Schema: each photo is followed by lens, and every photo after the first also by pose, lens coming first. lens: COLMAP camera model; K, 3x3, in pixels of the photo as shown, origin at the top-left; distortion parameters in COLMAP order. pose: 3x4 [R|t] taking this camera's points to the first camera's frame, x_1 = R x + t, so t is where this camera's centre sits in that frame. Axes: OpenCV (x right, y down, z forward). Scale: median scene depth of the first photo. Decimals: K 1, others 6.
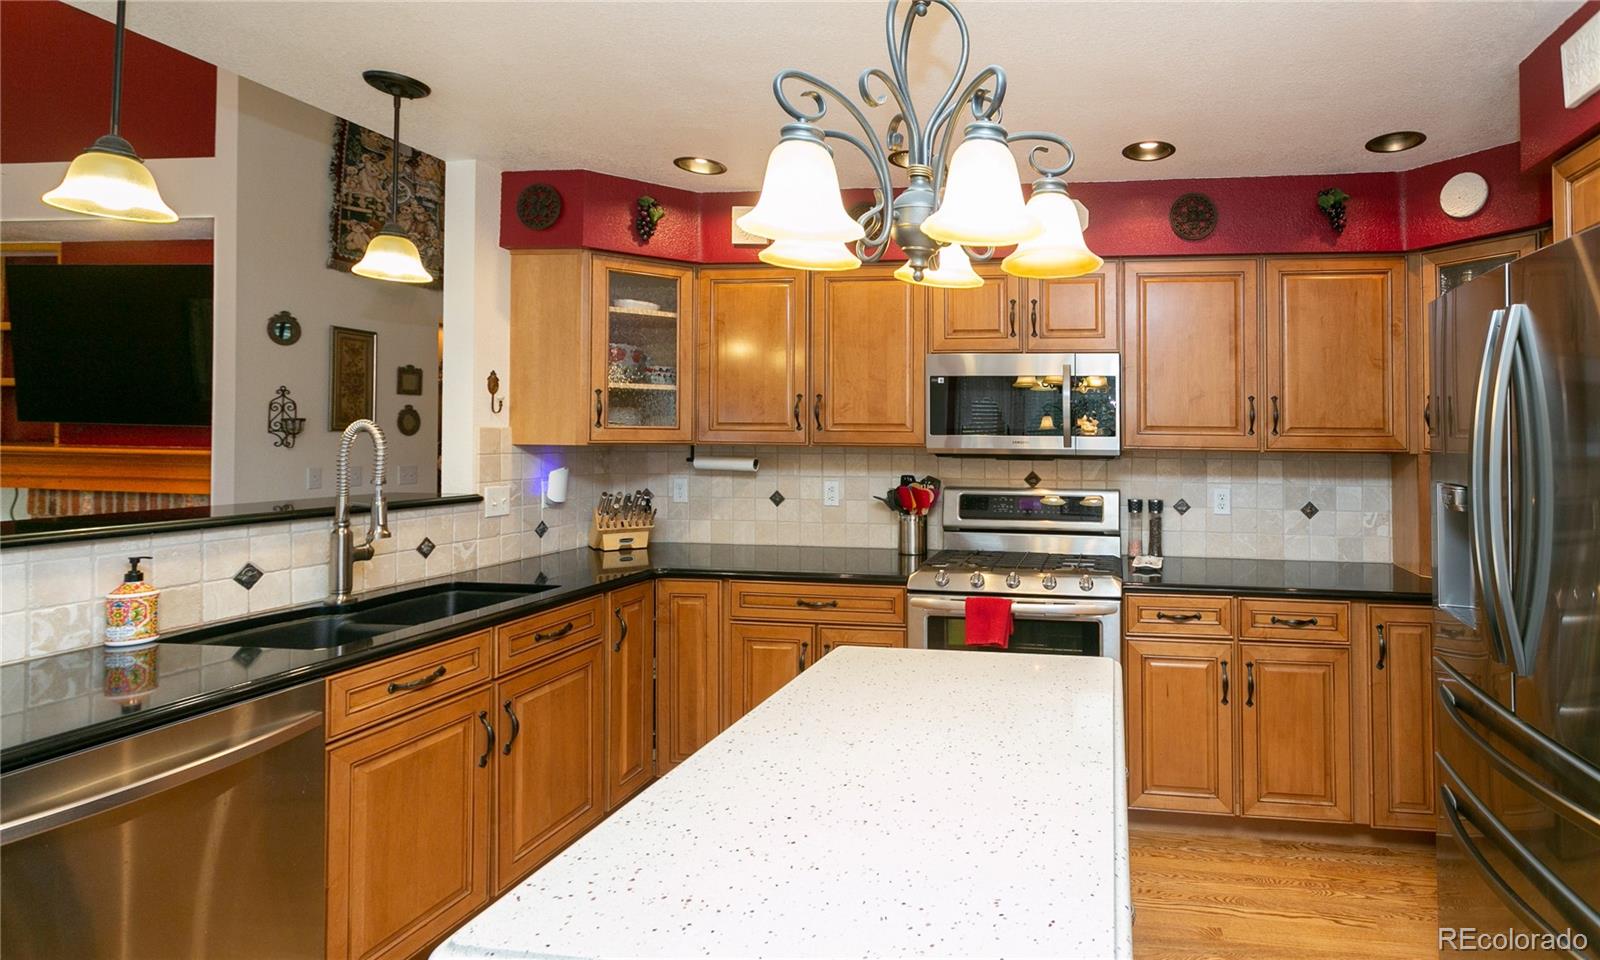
lens RADIAL K [[787.8, 0, 990.2], [0, 787.8, 422.5], [0, 0, 1]] dist [-0.006462, 0.004222]
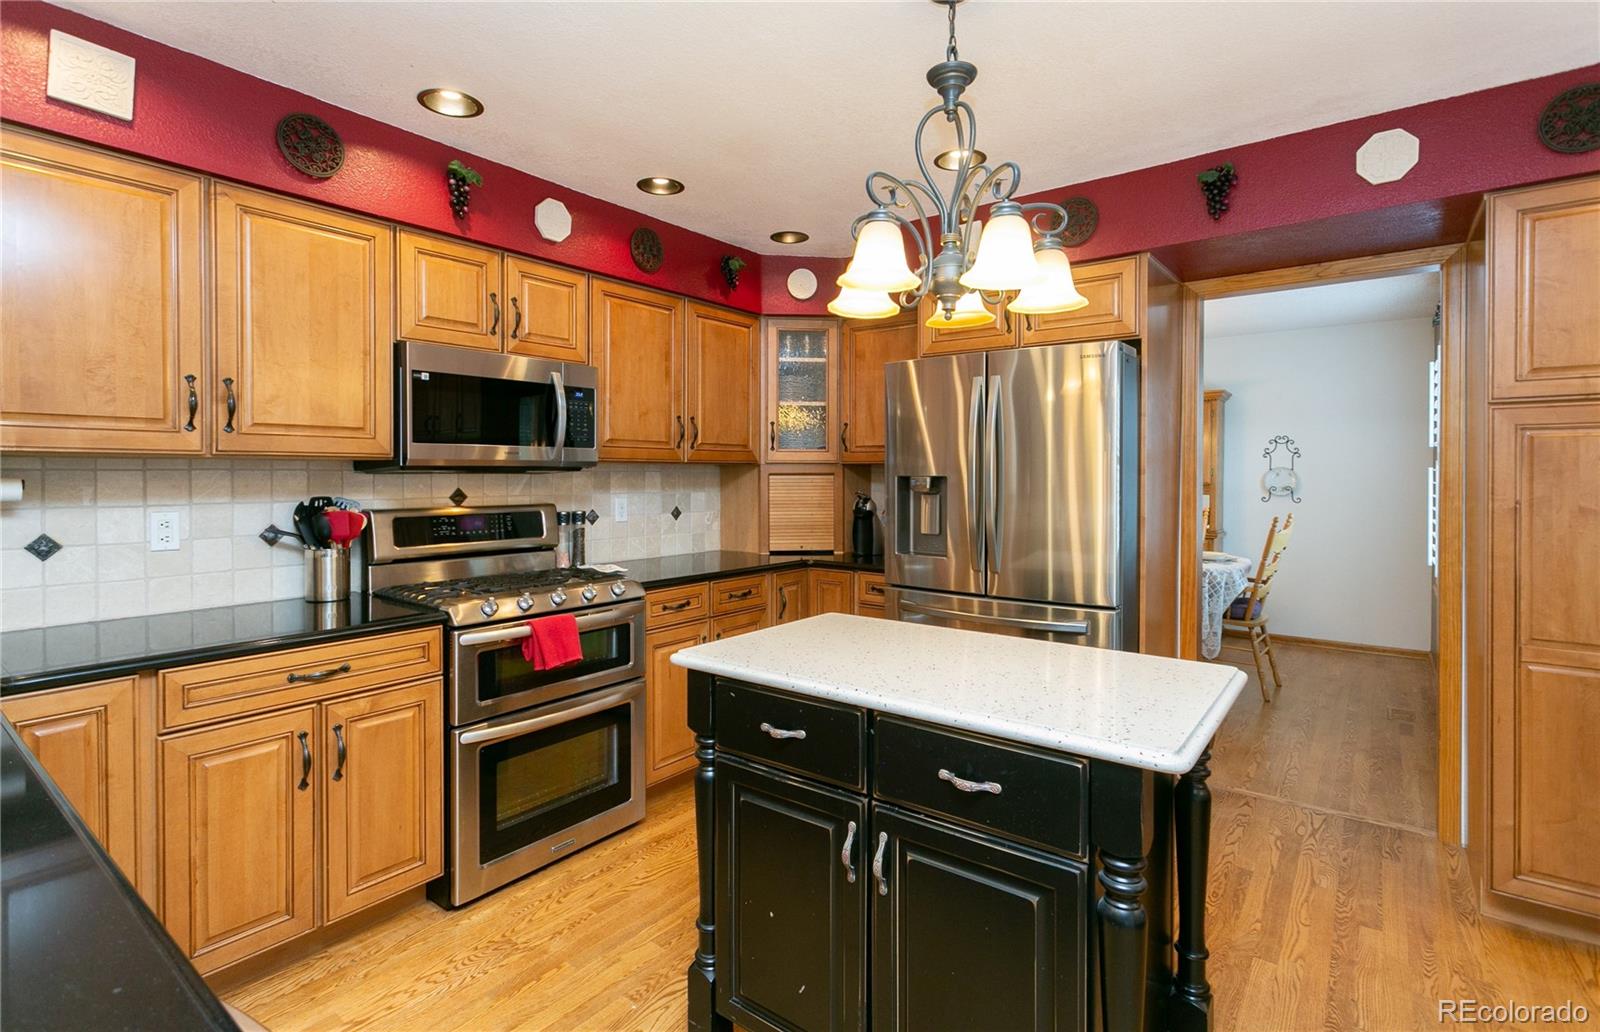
lens RADIAL K [[776.6, 0, 800.4], [0, 776.6, 470.8], [0, 0, 1]] dist [-0.024384, 0.000836]
pose [[0.492818, -0.006487, 0.870108, -0.527269], [-0.006141, 0.999921, 0.010934, 0.031804], [-0.870111, -0.010732, 0.492740, 0.243484]]
